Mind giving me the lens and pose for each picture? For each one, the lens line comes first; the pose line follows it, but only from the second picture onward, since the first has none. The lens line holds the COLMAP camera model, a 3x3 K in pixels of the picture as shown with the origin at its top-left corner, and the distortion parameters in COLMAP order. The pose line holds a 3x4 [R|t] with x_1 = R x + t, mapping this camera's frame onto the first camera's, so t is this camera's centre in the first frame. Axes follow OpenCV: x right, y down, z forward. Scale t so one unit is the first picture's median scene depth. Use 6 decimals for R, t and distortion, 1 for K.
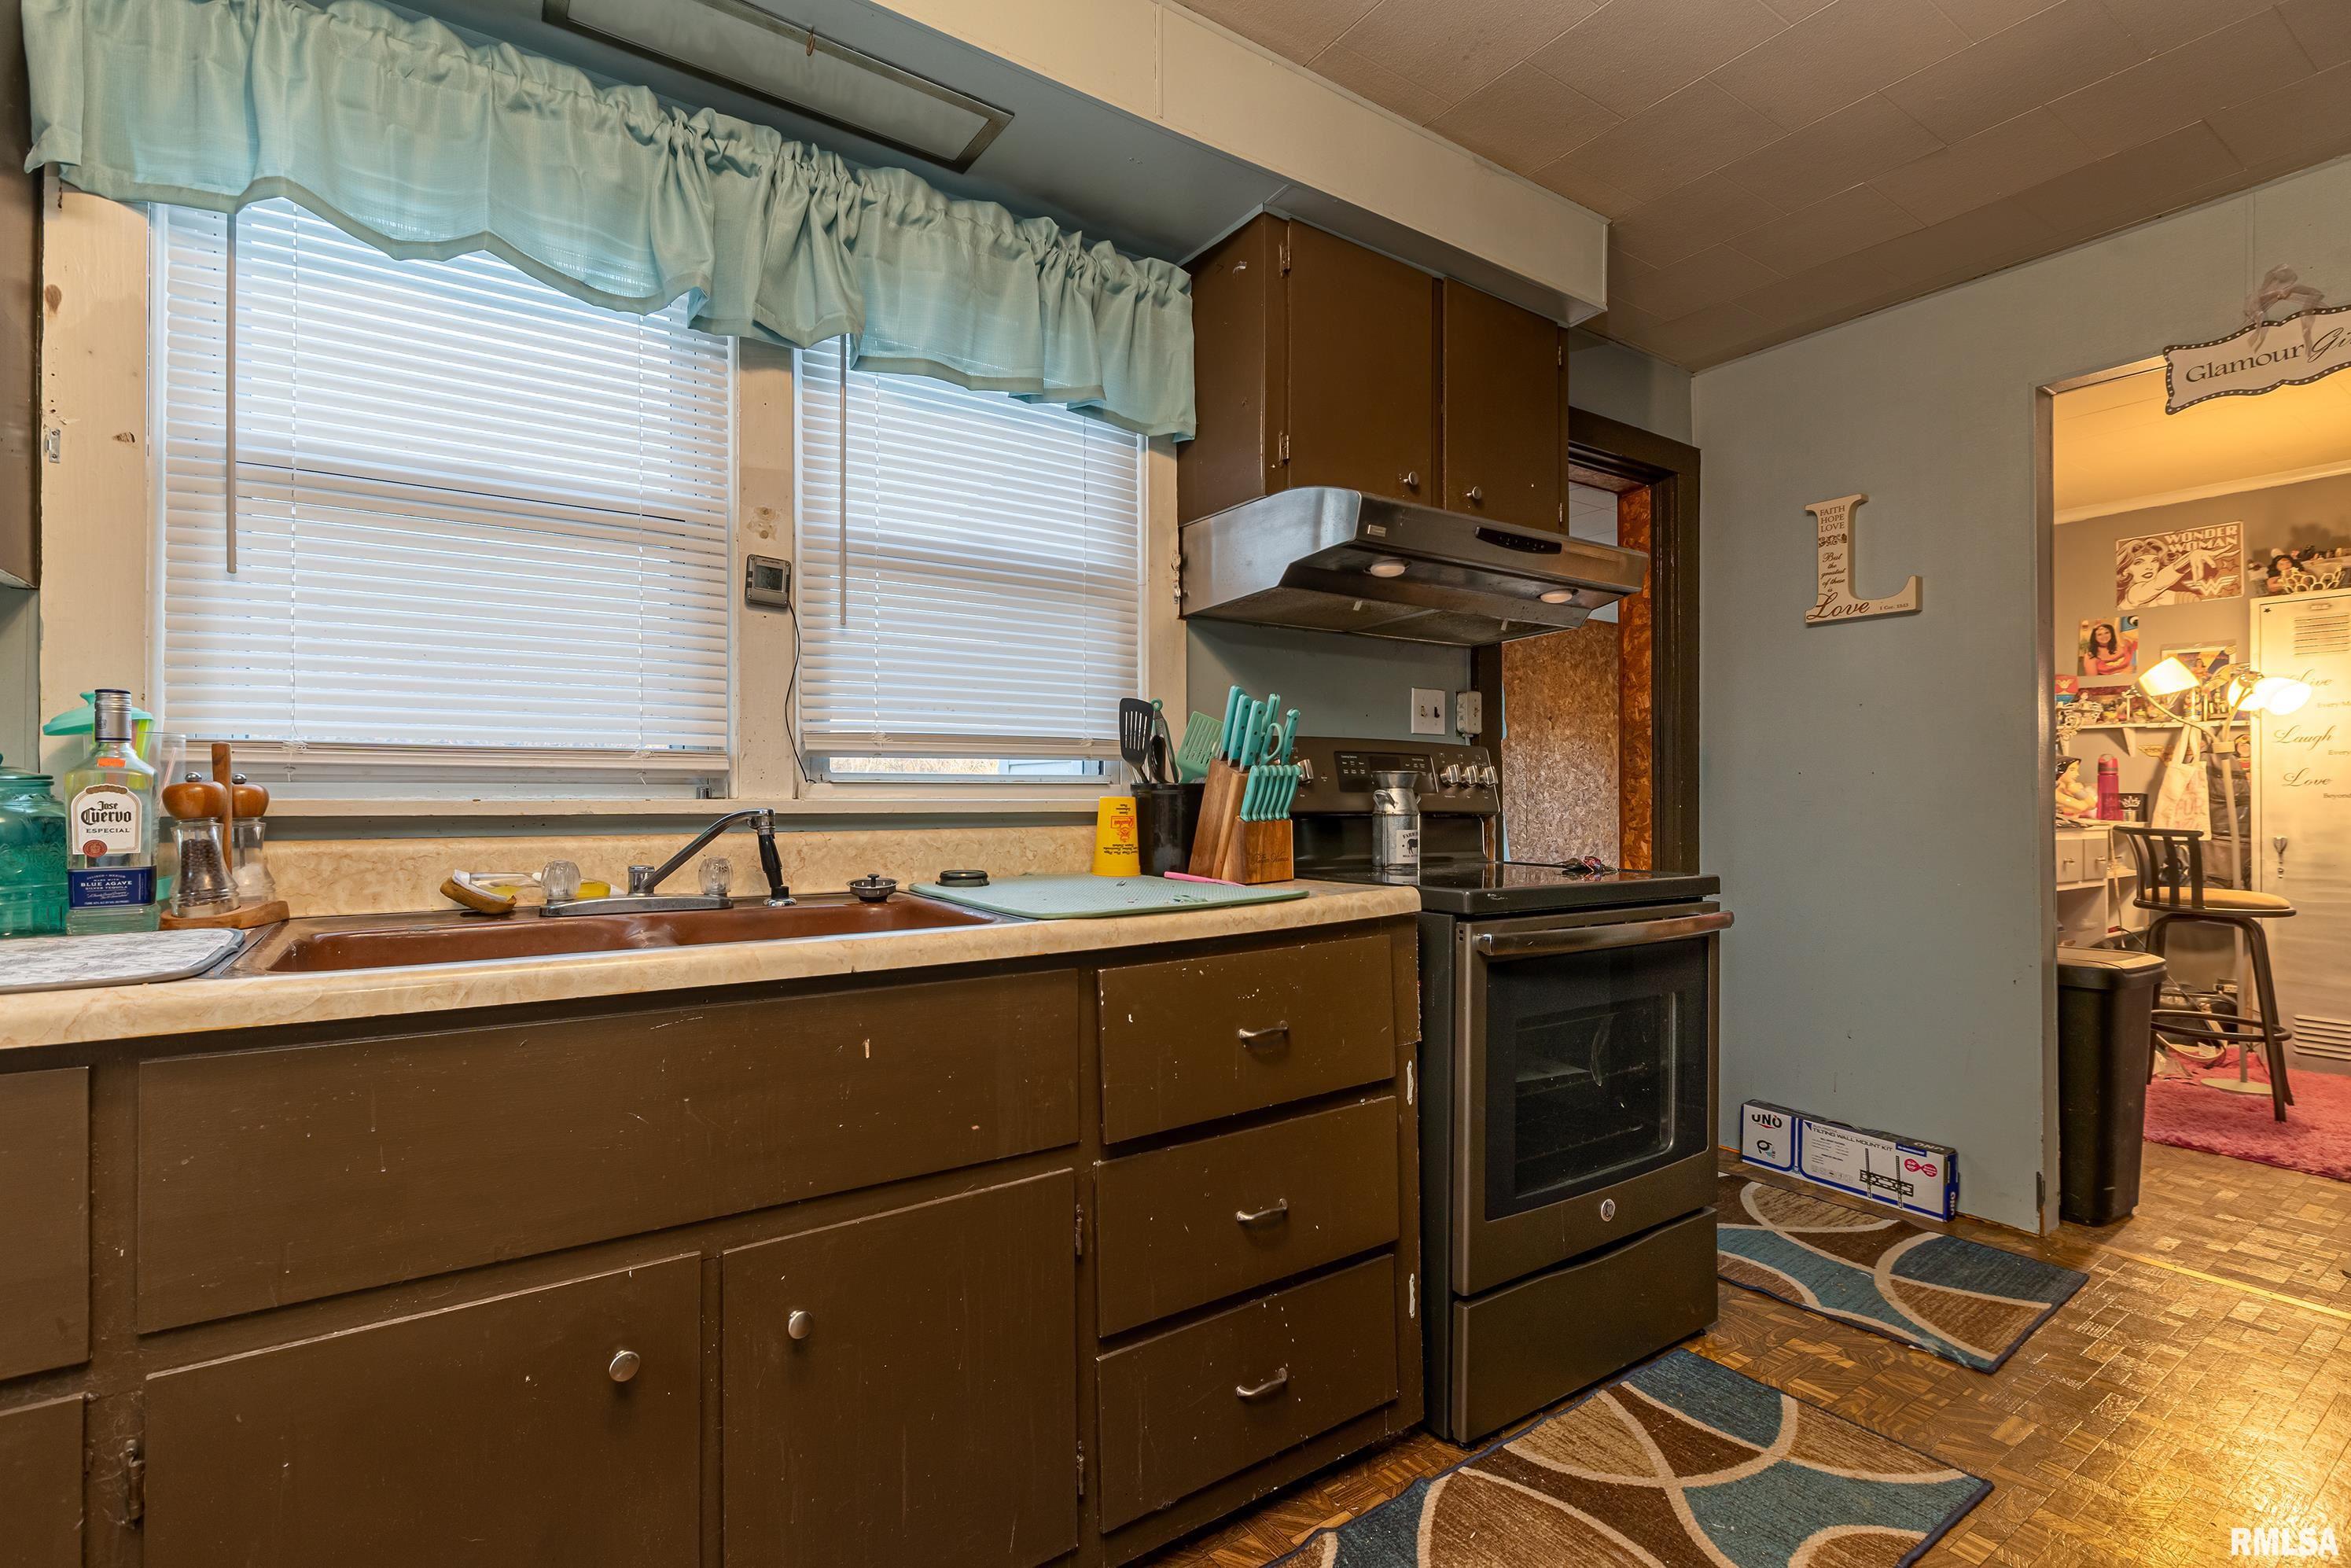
lens RADIAL K [[1079.2, 0, 1175.5], [0, 1079.2, 784.0], [0, 0, 1]] dist [0.002128, 0.000758]
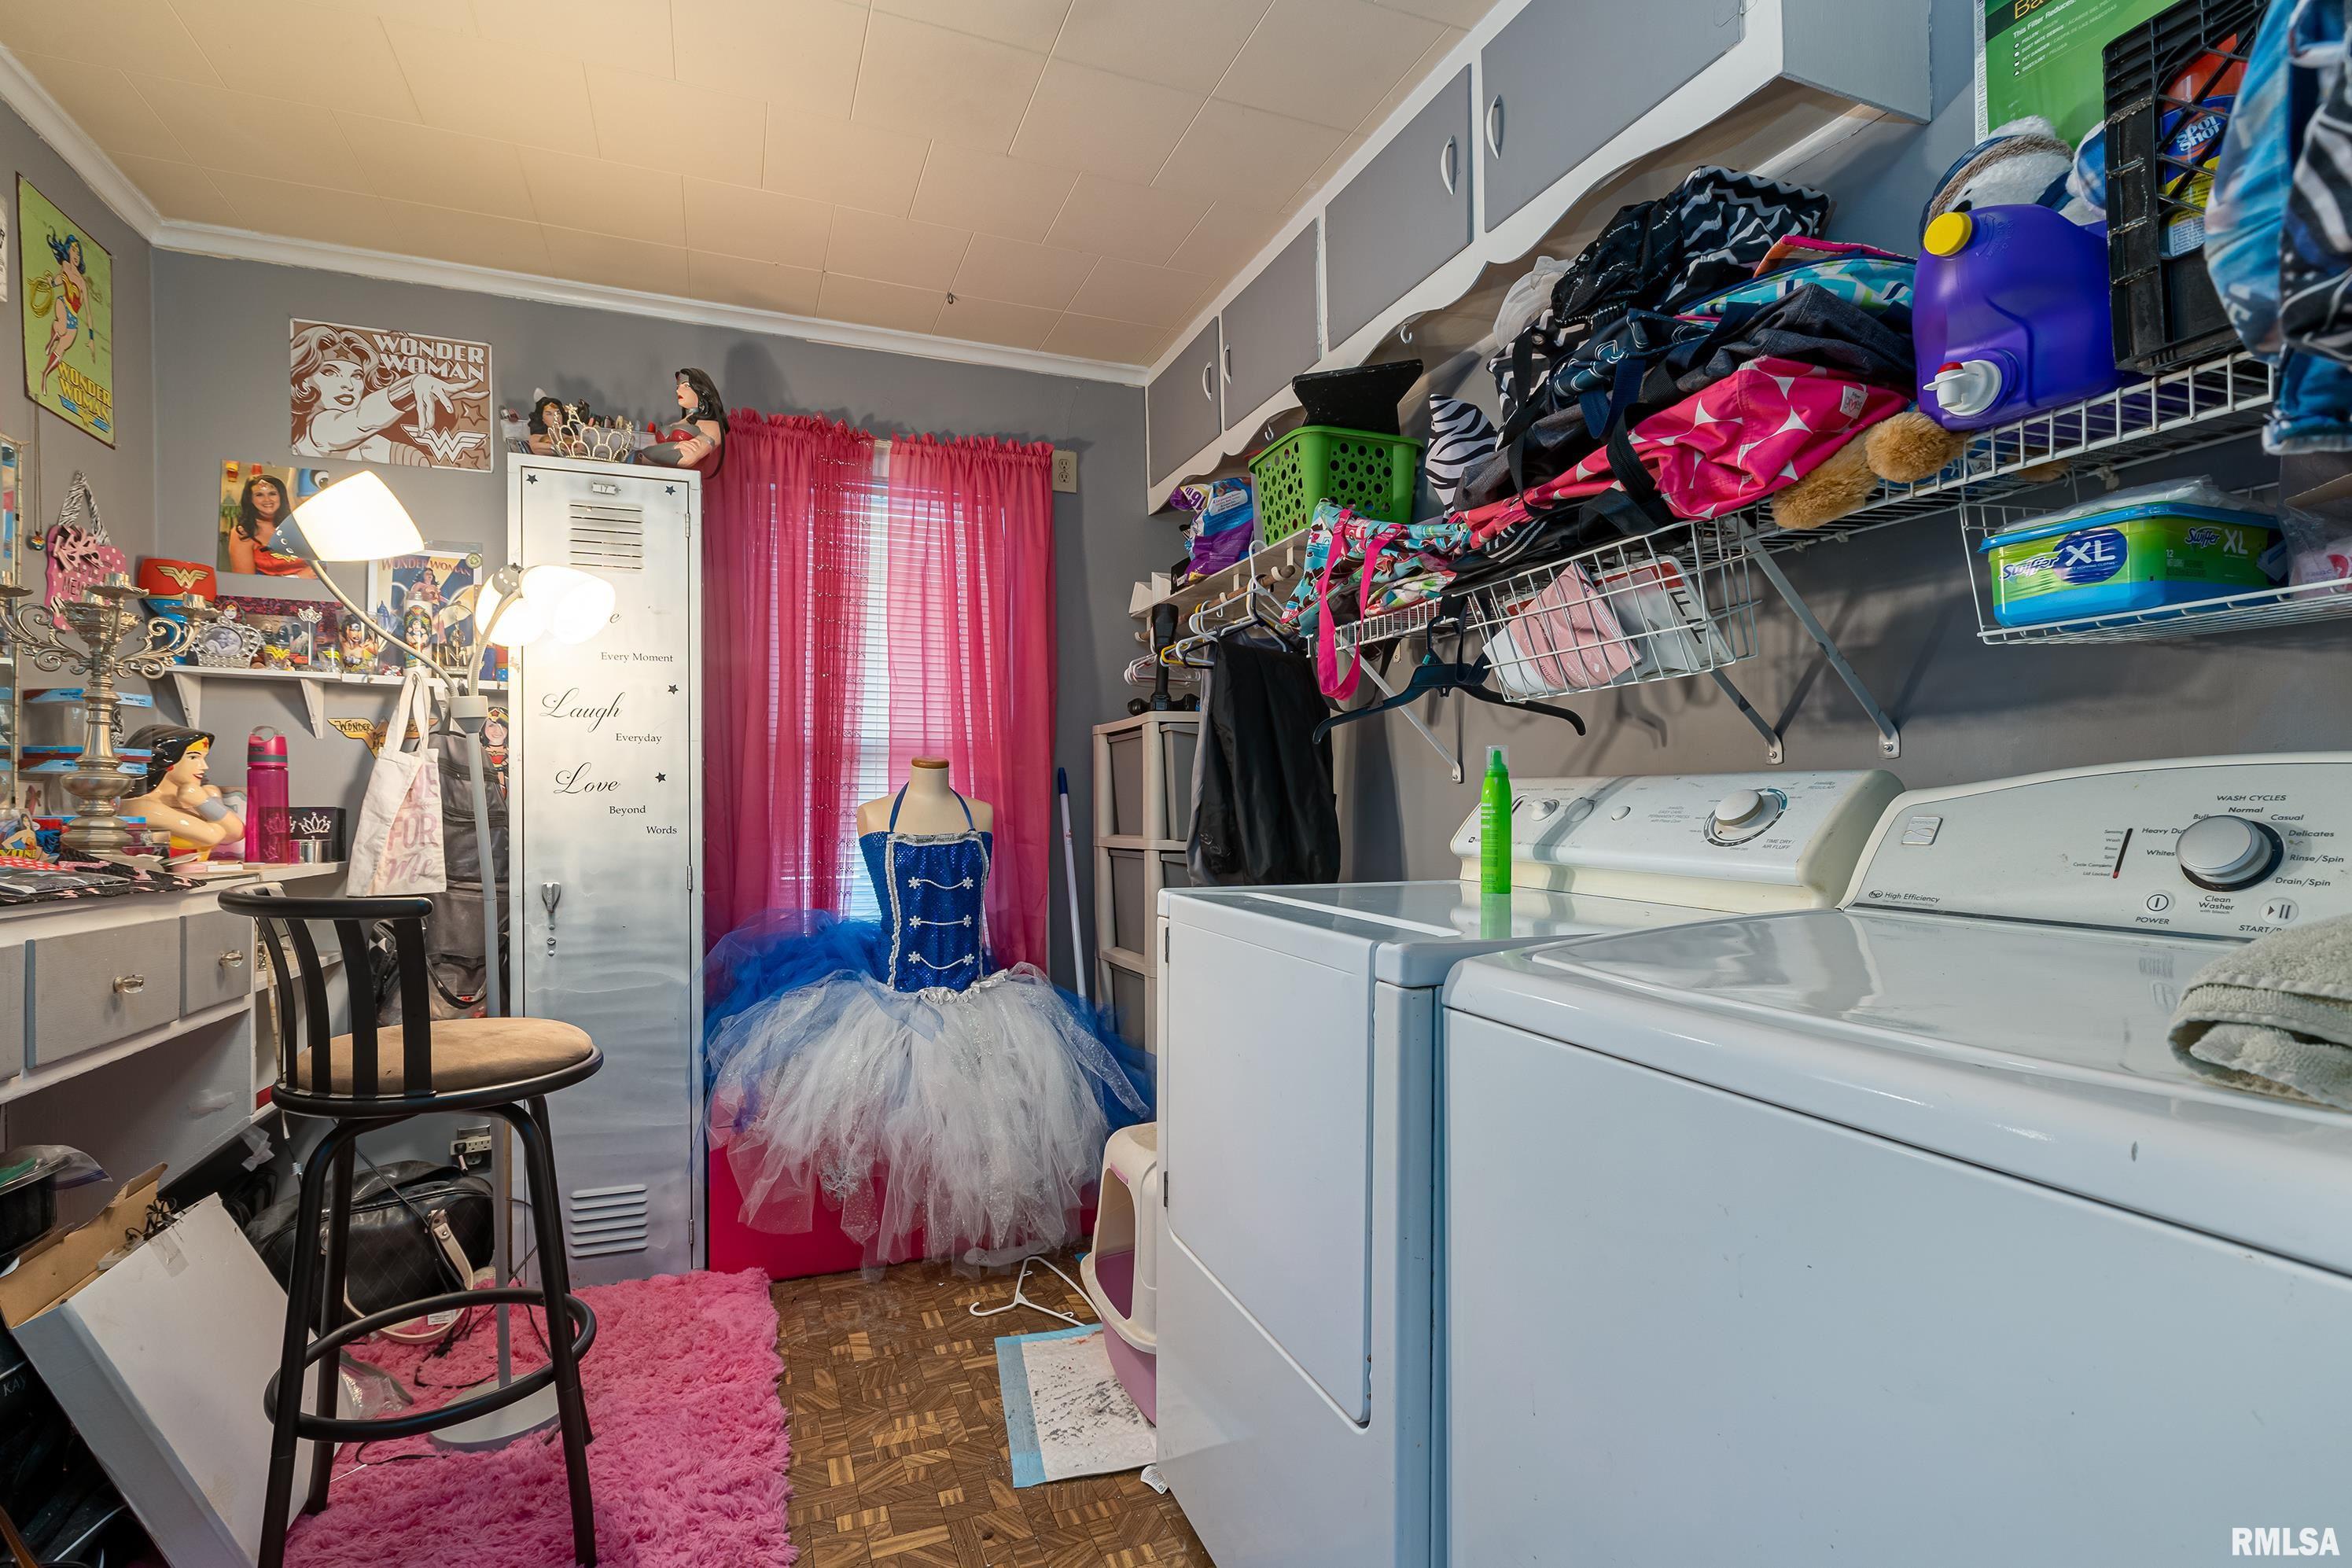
lens RADIAL K [[1137.8, 0, 1168.9], [0, 1137.8, 815.8], [0, 0, 1]] dist [-0.001695, -0.000652]
pose [[0.234944, -0.005382, 0.971994, 0.463224], [-0.003519, 0.999973, 0.006387, 0.007950], [-0.972002, -0.004921, 0.234919, 0.487988]]
